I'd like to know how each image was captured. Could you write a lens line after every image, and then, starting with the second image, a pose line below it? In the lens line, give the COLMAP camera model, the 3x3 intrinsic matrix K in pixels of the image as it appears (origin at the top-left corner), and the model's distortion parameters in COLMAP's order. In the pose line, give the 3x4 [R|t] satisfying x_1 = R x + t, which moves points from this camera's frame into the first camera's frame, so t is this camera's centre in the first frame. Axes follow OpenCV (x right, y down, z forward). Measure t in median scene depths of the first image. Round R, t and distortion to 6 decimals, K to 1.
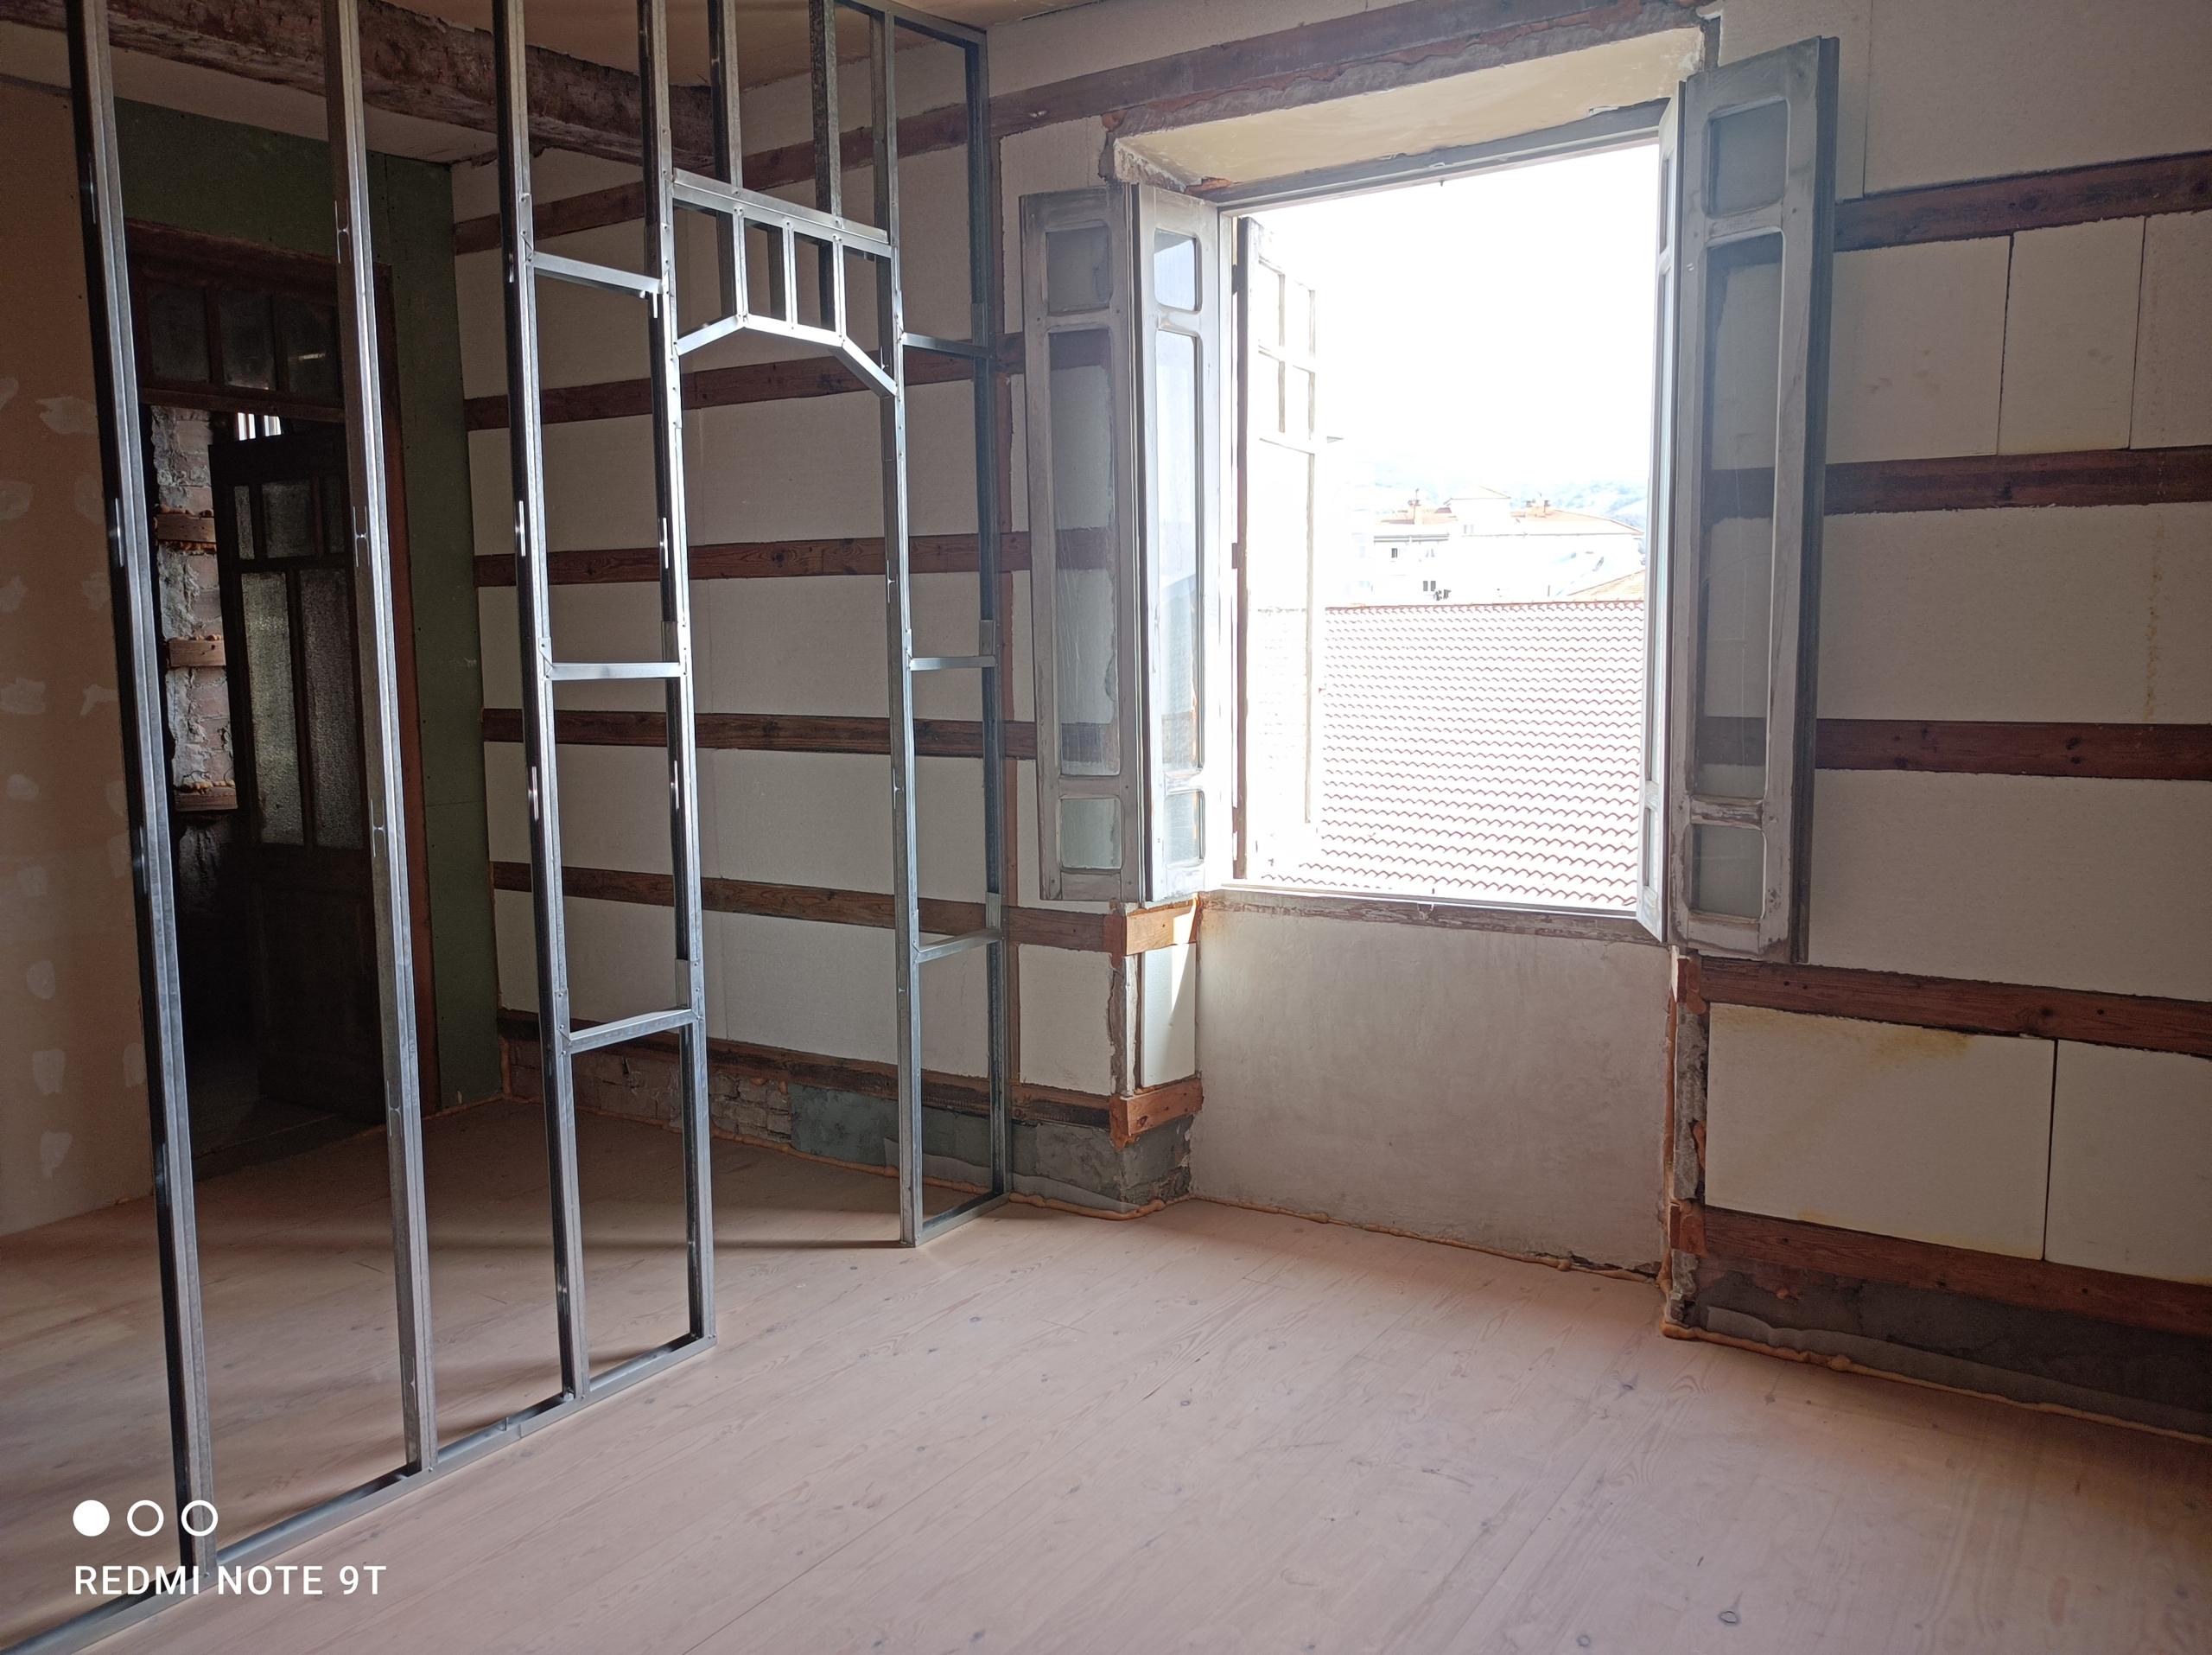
lens RADIAL K [[1639.6, 0, 1108.0], [0, 1639.6, 826.6], [0, 0, 1]] dist [0.033201, -0.029565]
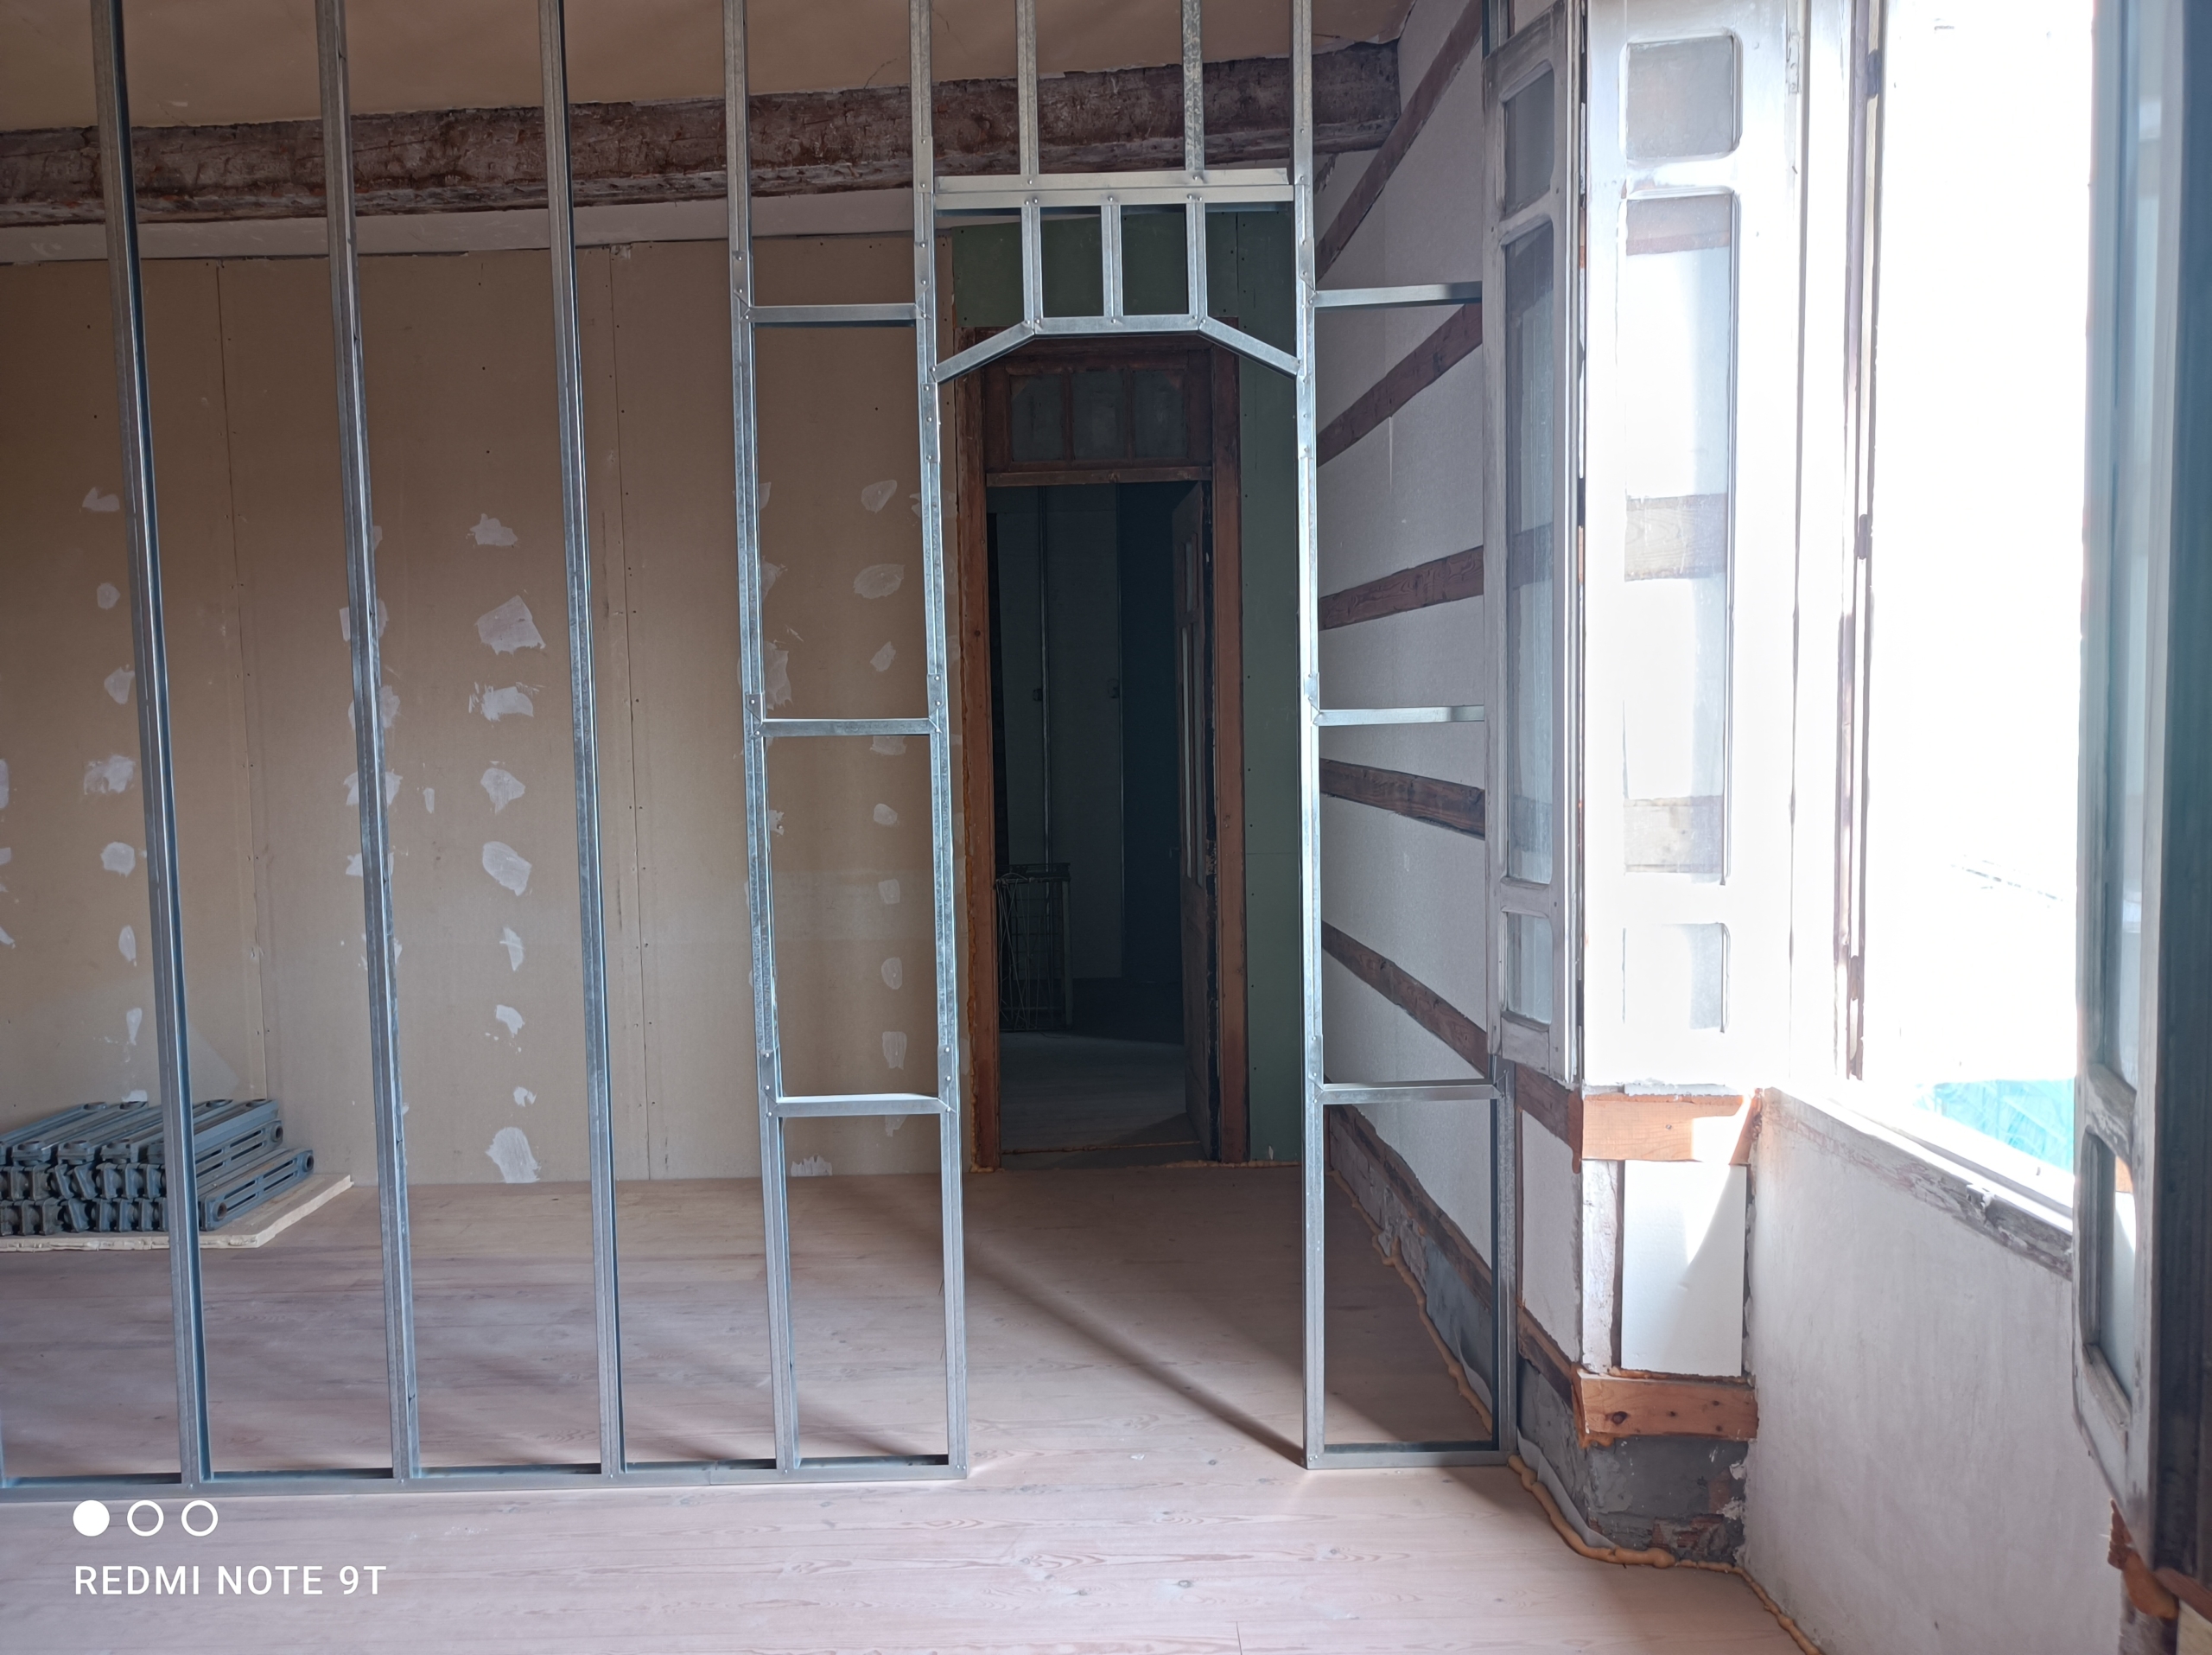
lens RADIAL K [[1639.6, 0, 1106.1], [0, 1639.6, 825.6], [0, 0, 1]] dist [0.033201, -0.029565]
pose [[0.556678, 0.061211, -0.828470, 0.441133], [-0.076010, 0.996851, 0.022578, -0.055037], [0.827244, 0.050403, 0.559578, 0.458819]]
